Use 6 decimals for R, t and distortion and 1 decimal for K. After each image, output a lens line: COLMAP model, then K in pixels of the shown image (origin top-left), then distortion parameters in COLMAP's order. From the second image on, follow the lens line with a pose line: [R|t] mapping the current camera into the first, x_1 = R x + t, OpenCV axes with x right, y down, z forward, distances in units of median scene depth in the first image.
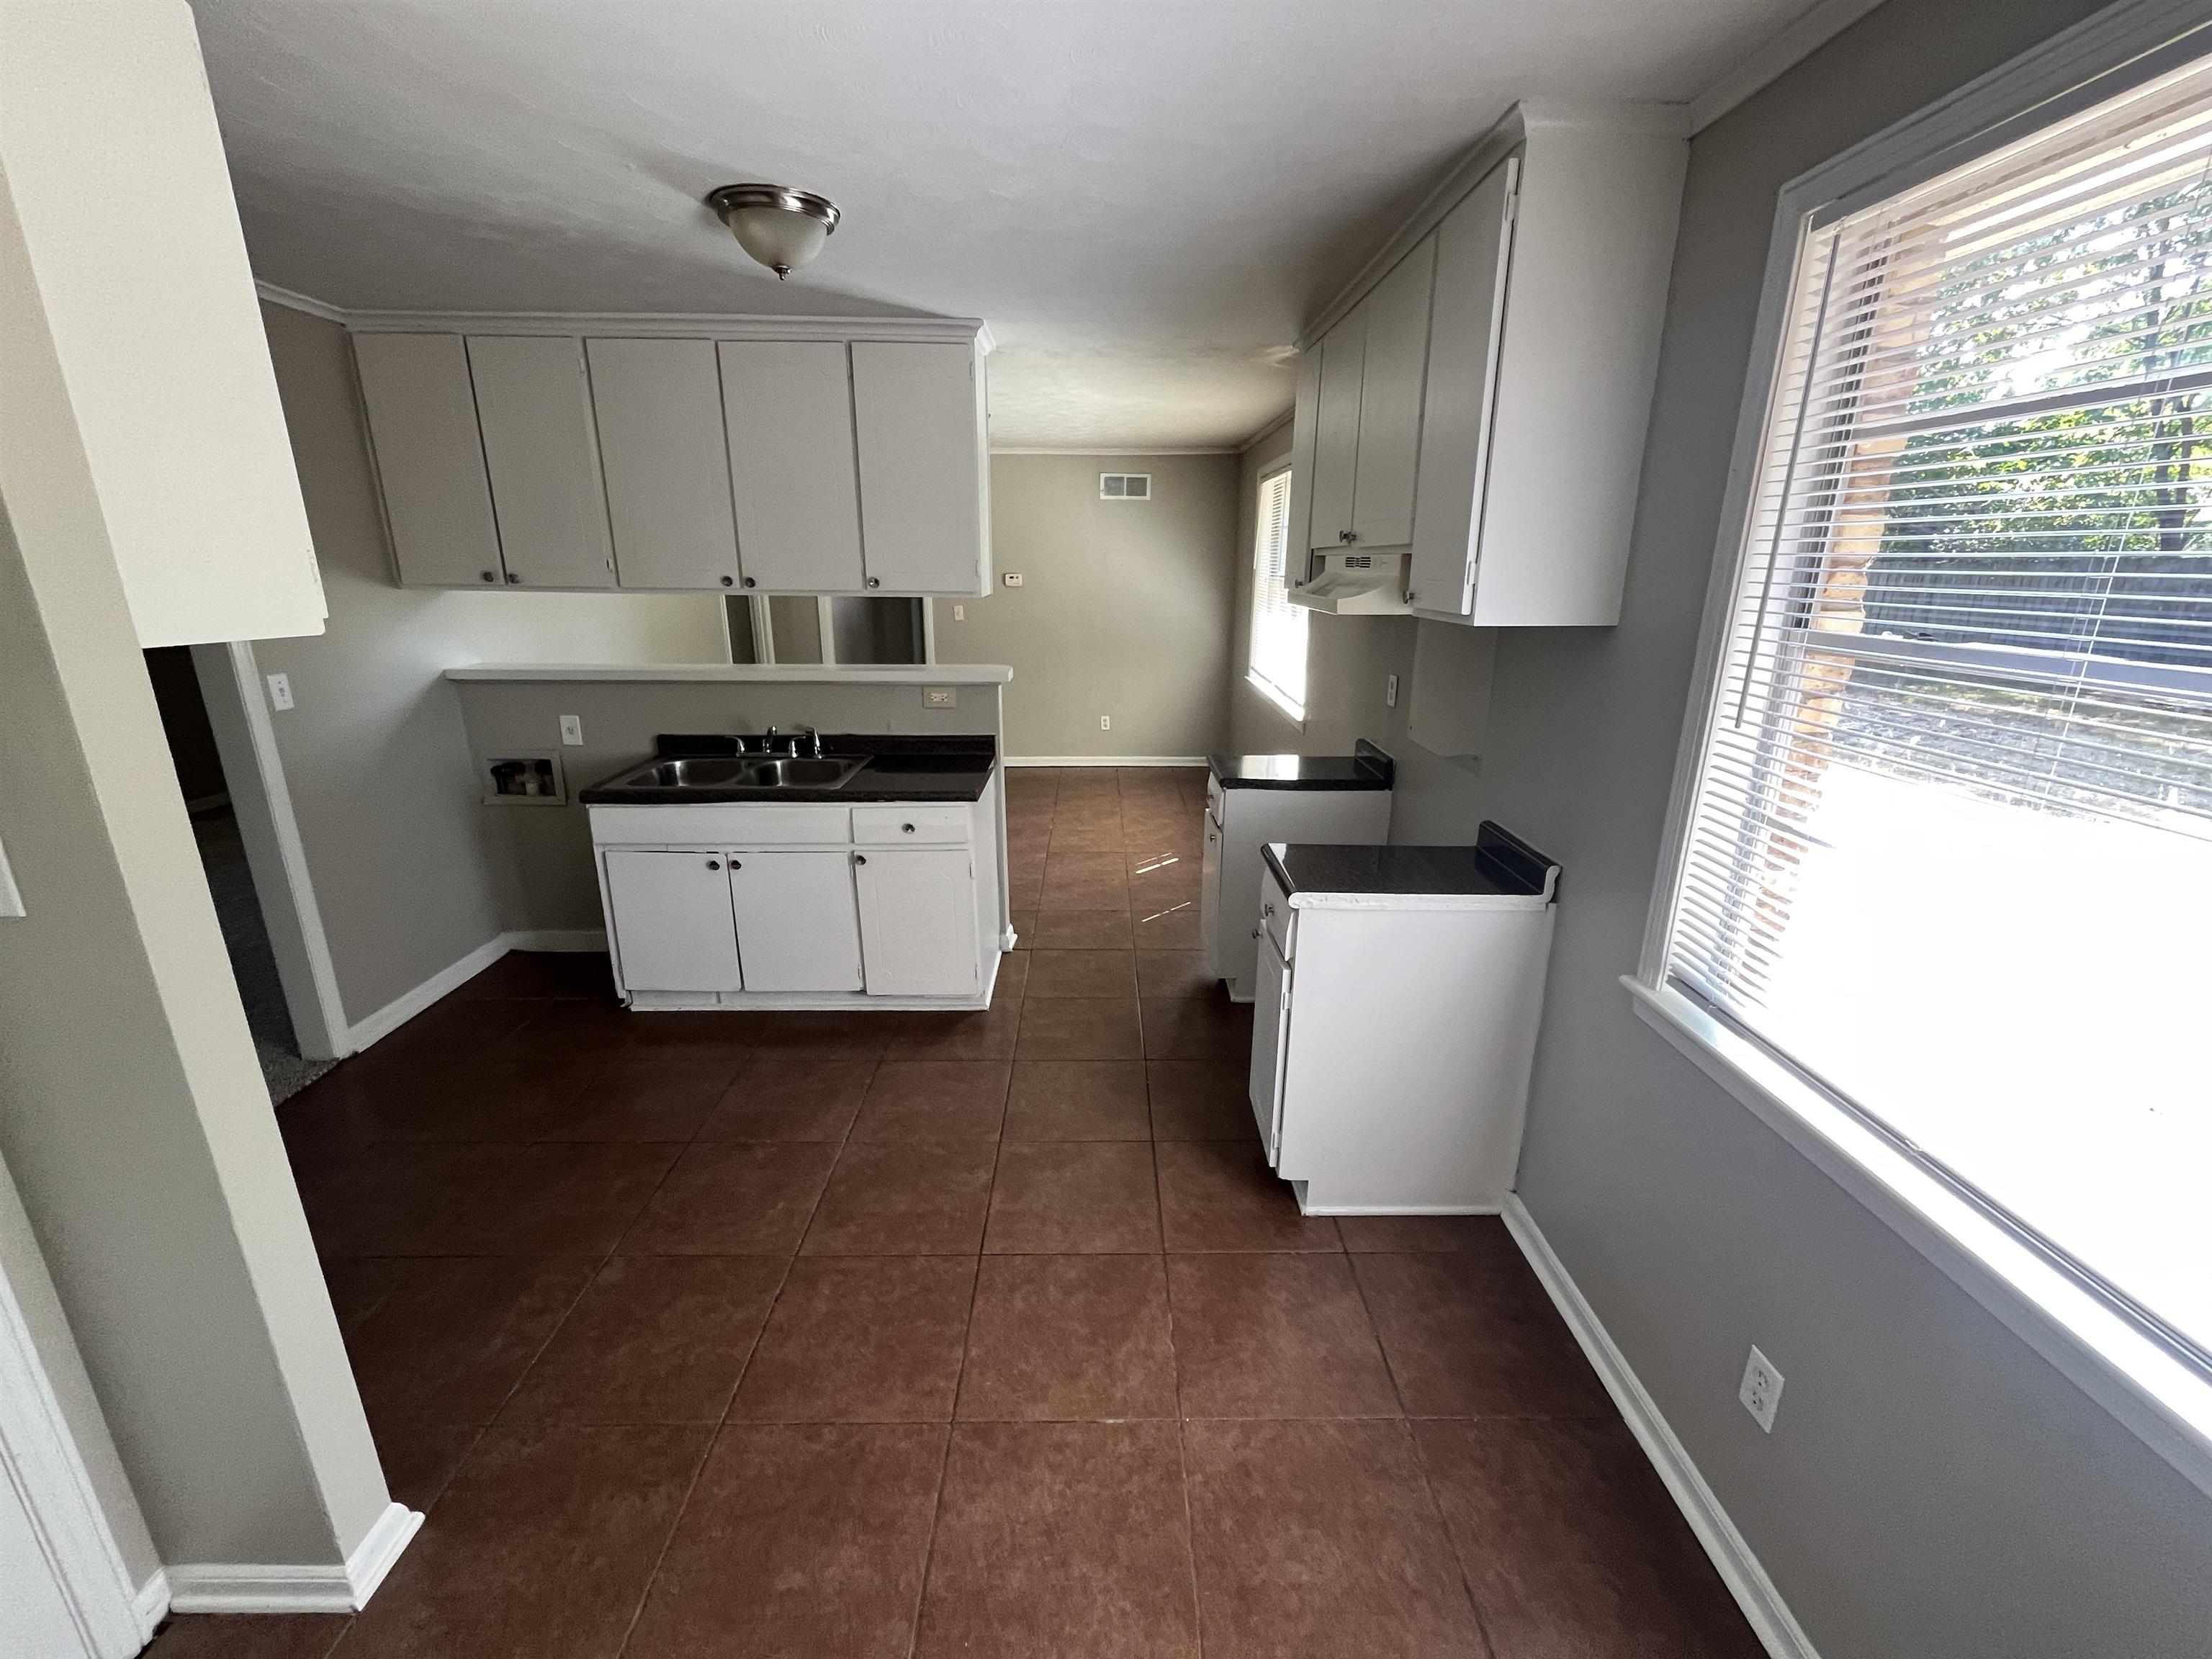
lens RADIAL K [[903.2, 0, 1106.0], [0, 903.2, 829.5], [0, 0, 1]] dist [0.000203, 0.000130]
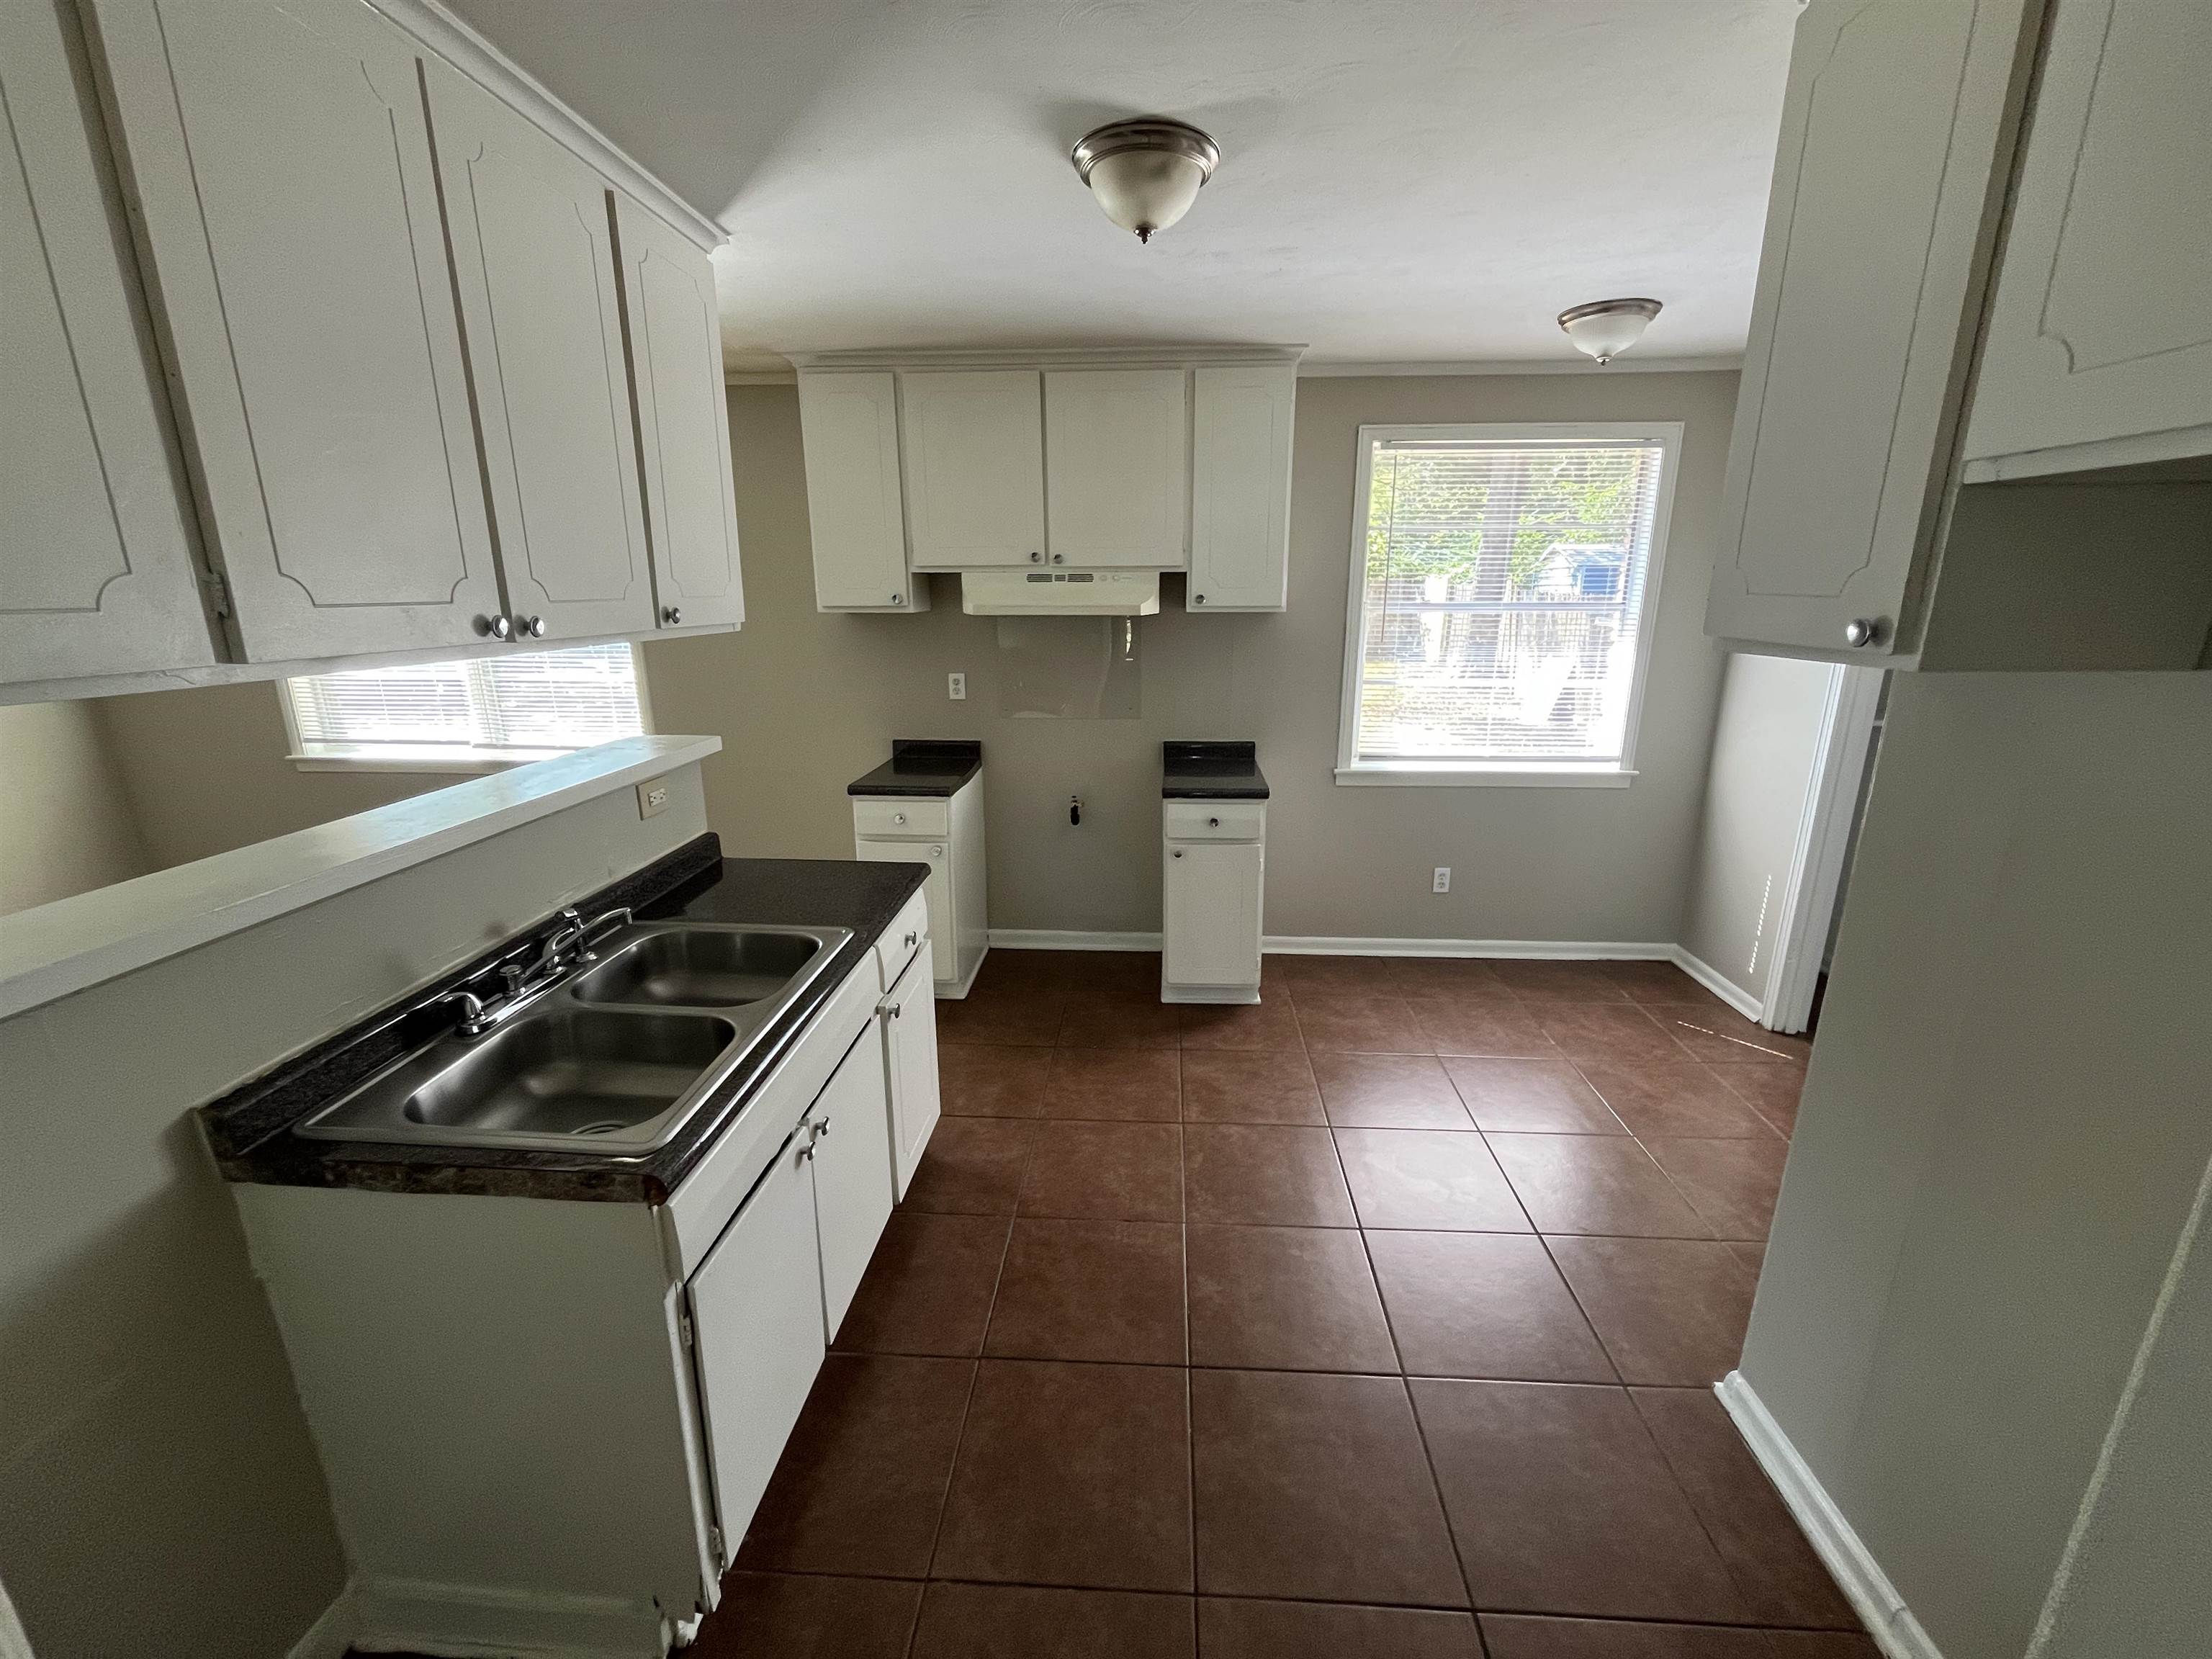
lens RADIAL K [[903.2, 0, 1106.0], [0, 903.2, 829.5], [0, 0, 1]] dist [0.000203, 0.000130]
pose [[0.076726, -0.267529, 0.960490, -1.279539], [0.288725, 0.928017, 0.235420, -0.300686], [-0.954333, 0.259255, 0.148446, 1.023174]]
